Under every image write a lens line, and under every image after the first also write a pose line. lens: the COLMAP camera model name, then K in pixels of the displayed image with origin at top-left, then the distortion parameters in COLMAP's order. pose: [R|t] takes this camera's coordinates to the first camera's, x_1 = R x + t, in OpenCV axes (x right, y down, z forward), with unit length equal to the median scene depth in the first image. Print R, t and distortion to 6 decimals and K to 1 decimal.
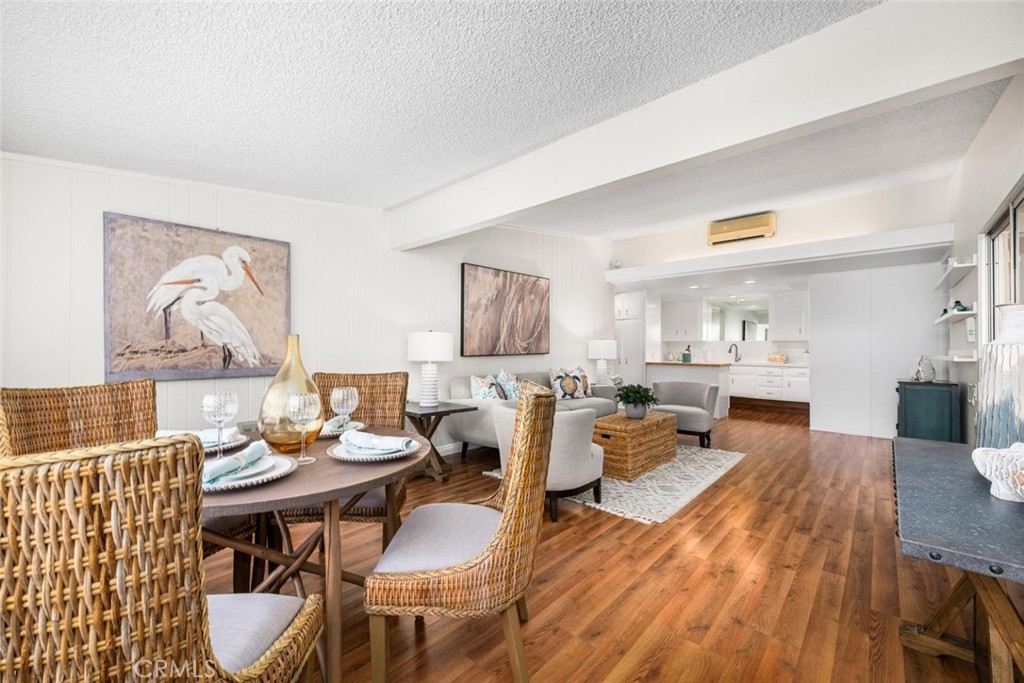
lens RADIAL K [[410.6, 0, 511.8], [0, 410.6, 347.8], [0, 0, 1]] dist [-0.001269, -0.000234]
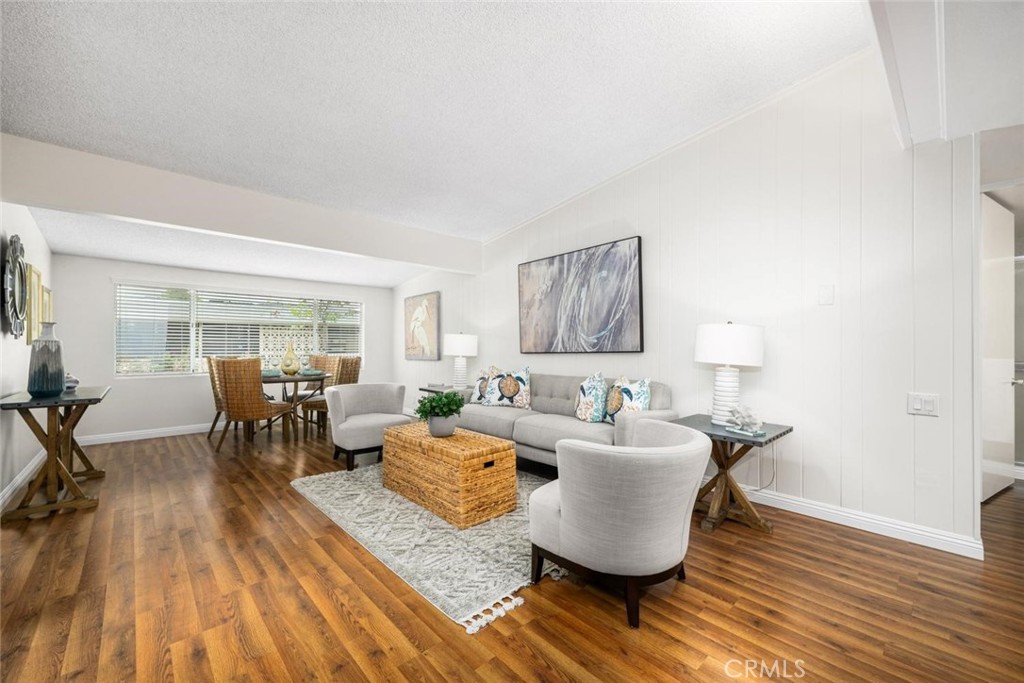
lens RADIAL K [[410.6, 0, 509.4], [0, 410.6, 342.4], [0, 0, 1]] dist [-0.001269, -0.000234]
pose [[-0.087601, -0.019361, -0.995967, 0.830291], [0.001760, 0.999807, -0.019590, 0.012351], [0.996154, -0.003469, -0.087550, 0.949375]]
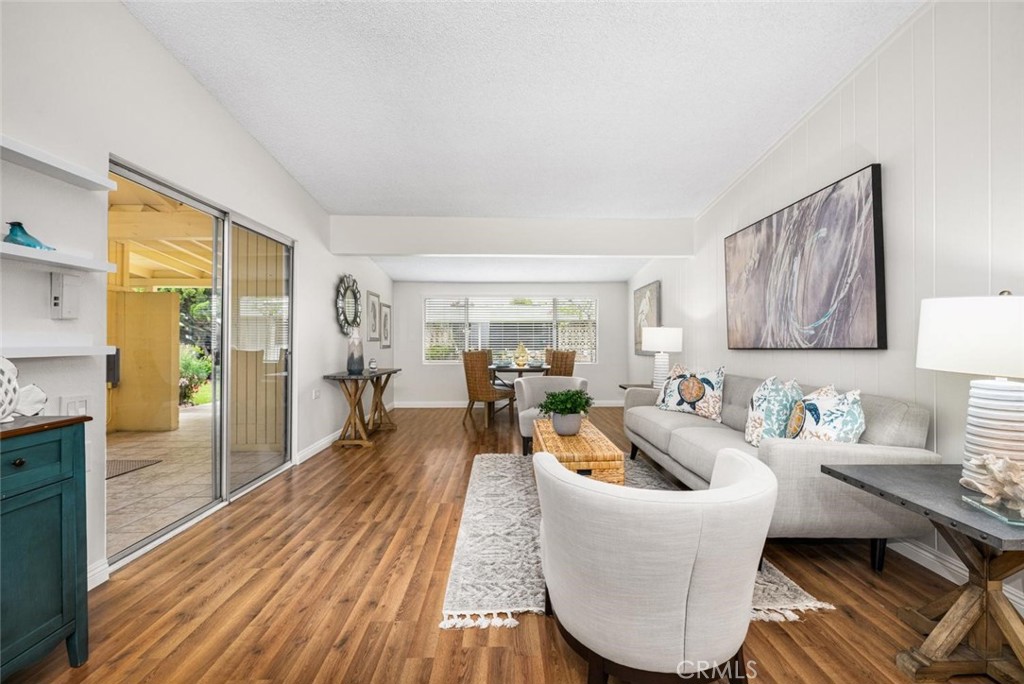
lens RADIAL K [[410.6, 0, 510.2], [0, 410.6, 337.4], [0, 0, 1]] dist [-0.001269, -0.000234]
pose [[-0.728862, -0.013293, -0.684531, 0.694060], [-0.001275, 0.999836, -0.018060, 0.011220], [0.684659, -0.012290, -0.728760, 1.164659]]
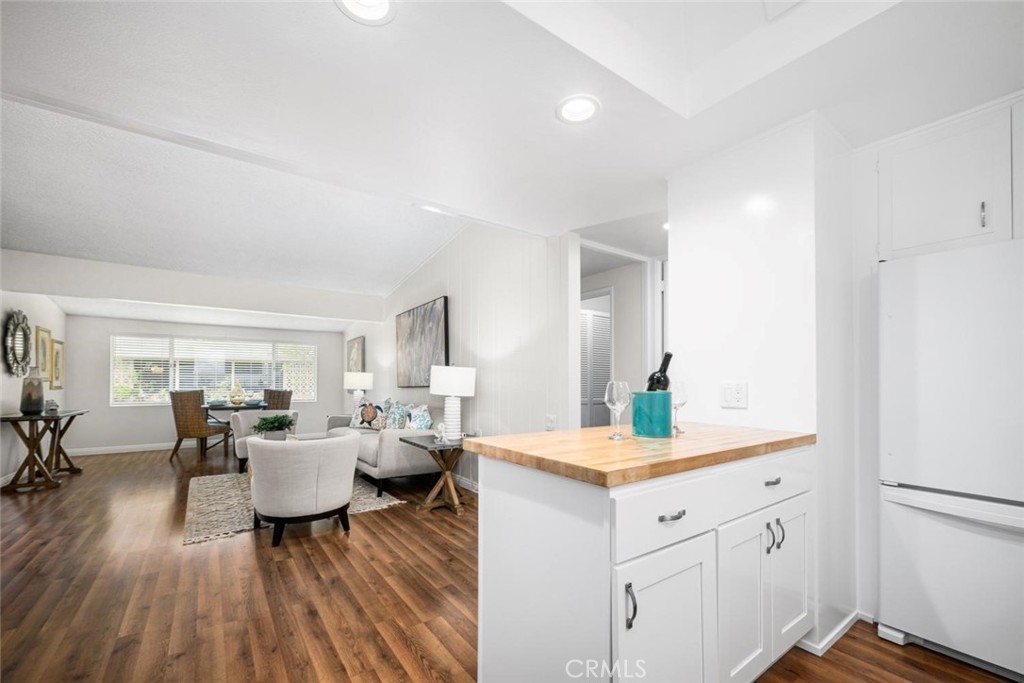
lens RADIAL K [[410.6, 0, 509.9], [0, 410.6, 378.8], [0, 0, 1]] dist [-0.001269, -0.000234]
pose [[-0.201495, -0.016016, -0.979359, 0.970644], [0.002122, 0.999857, -0.016788, 0.014771], [0.979487, -0.005461, -0.201432, 1.439988]]
